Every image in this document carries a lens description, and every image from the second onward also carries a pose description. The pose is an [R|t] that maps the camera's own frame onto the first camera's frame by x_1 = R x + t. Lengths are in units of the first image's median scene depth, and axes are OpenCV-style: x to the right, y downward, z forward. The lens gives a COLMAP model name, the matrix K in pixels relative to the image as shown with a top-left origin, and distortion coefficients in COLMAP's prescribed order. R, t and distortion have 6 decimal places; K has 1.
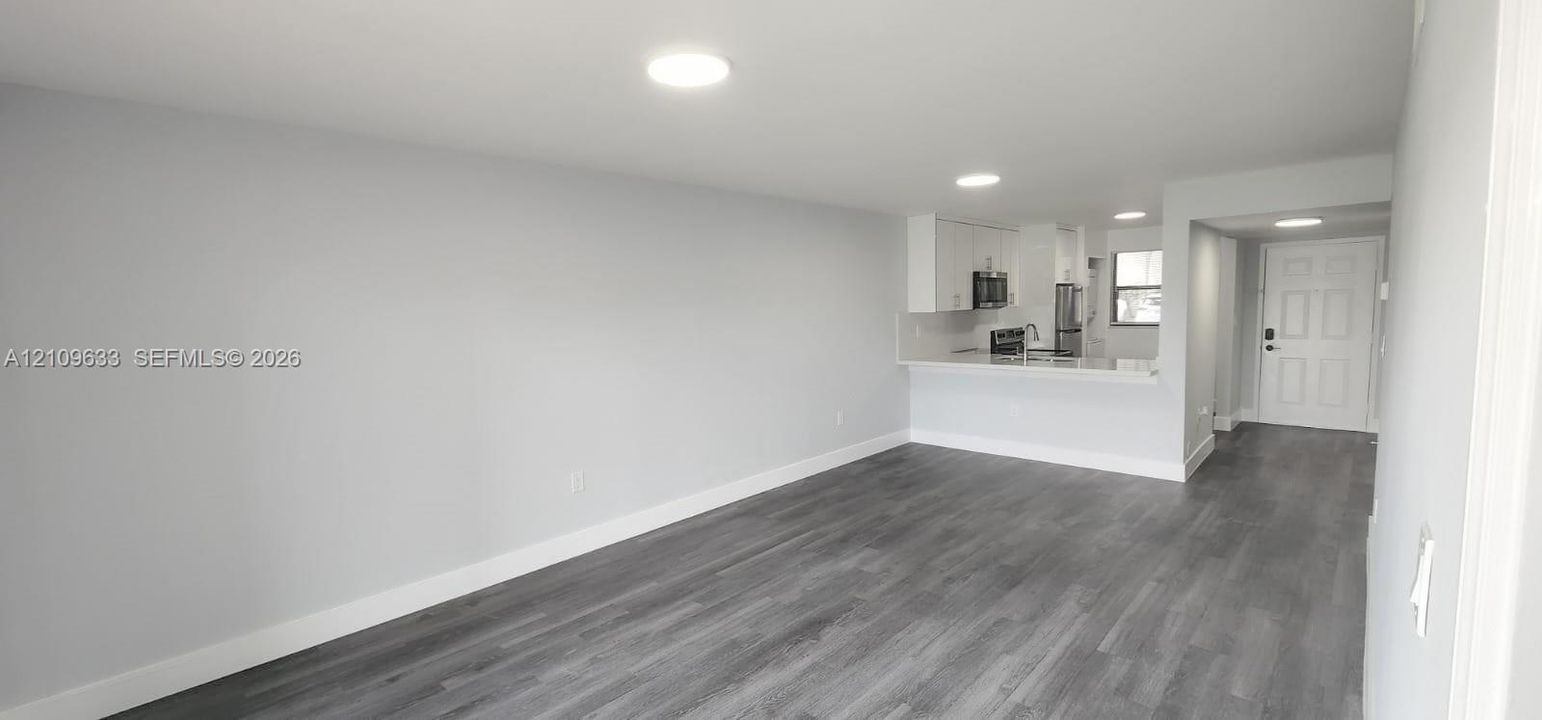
lens RADIAL K [[660.1, 0, 771.0], [0, 660.1, 360.0], [0, 0, 1]] dist [-0.011213, -0.000036]
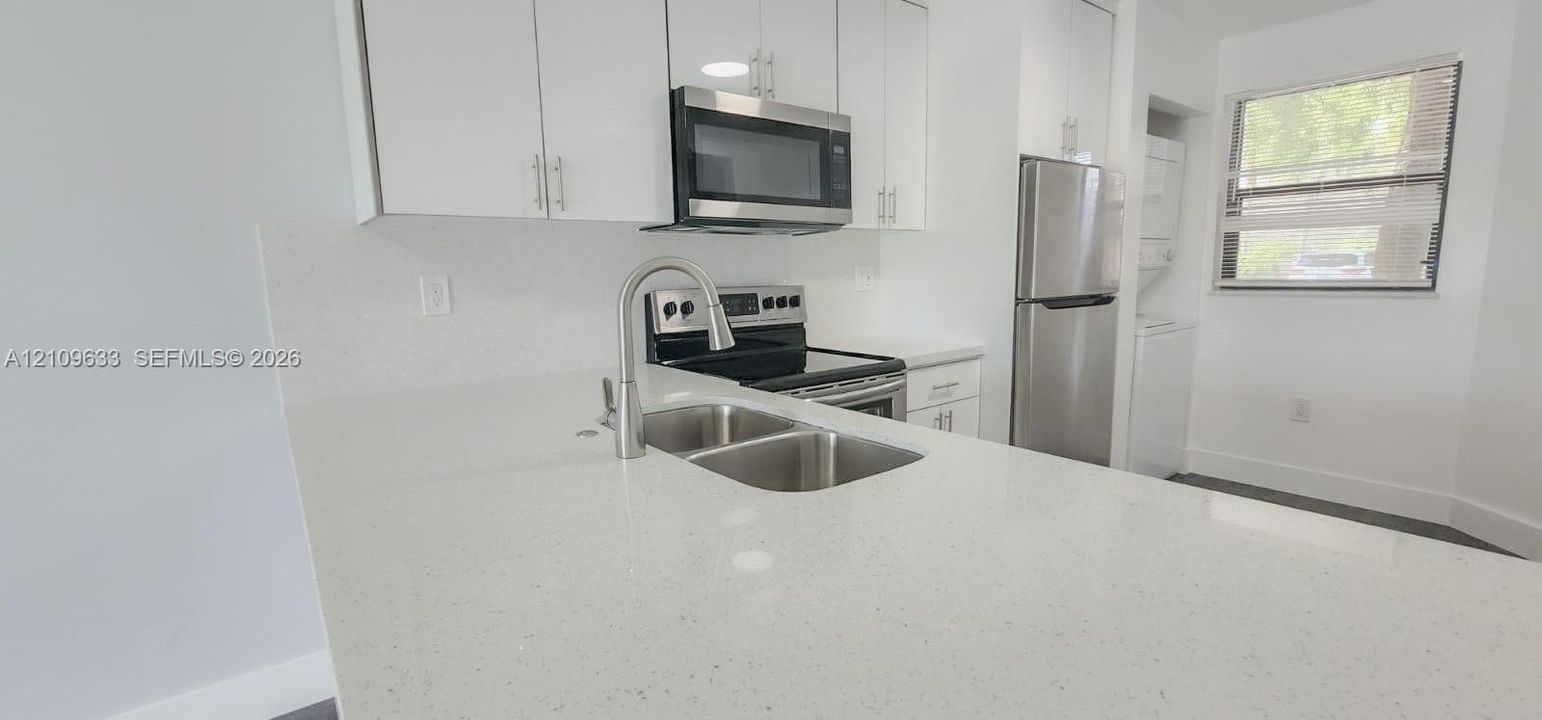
lens RADIAL K [[660.1, 0, 771.0], [0, 660.1, 360.0], [0, 0, 1]] dist [-0.011213, -0.000036]
pose [[0.986752, 0.029002, -0.159626, 0.341252], [-0.020282, 0.998226, 0.055986, -0.028241], [0.160966, -0.052007, 0.985589, 0.608698]]
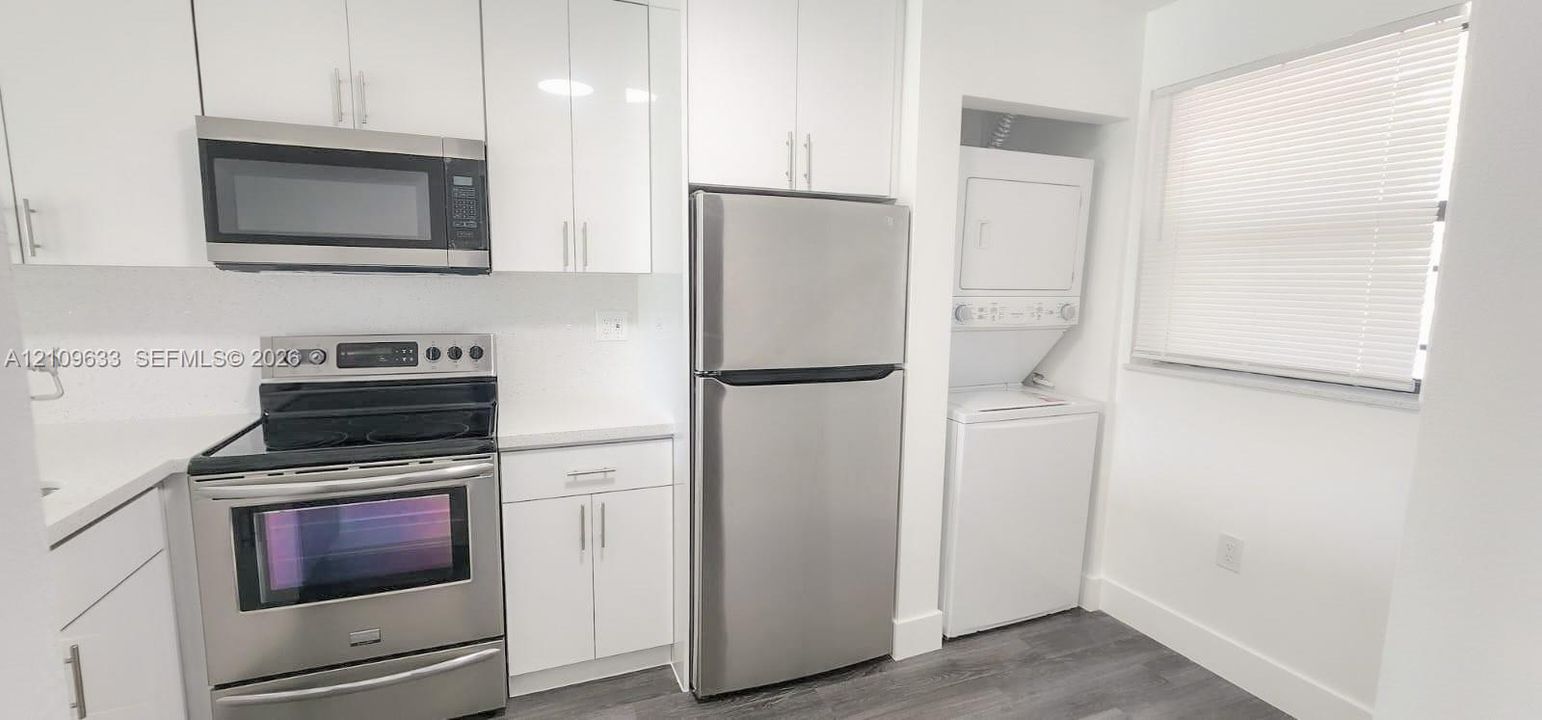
lens RADIAL K [[648.9, 0, 771.0], [0, 648.9, 360.0], [0, 0, 1]] dist [-0.000550, -0.000042]
pose [[0.900572, 0.091776, -0.424908, 0.525426], [-0.074749, 0.995594, 0.056611, -0.059882], [0.428231, -0.019221, 0.903465, 0.730408]]
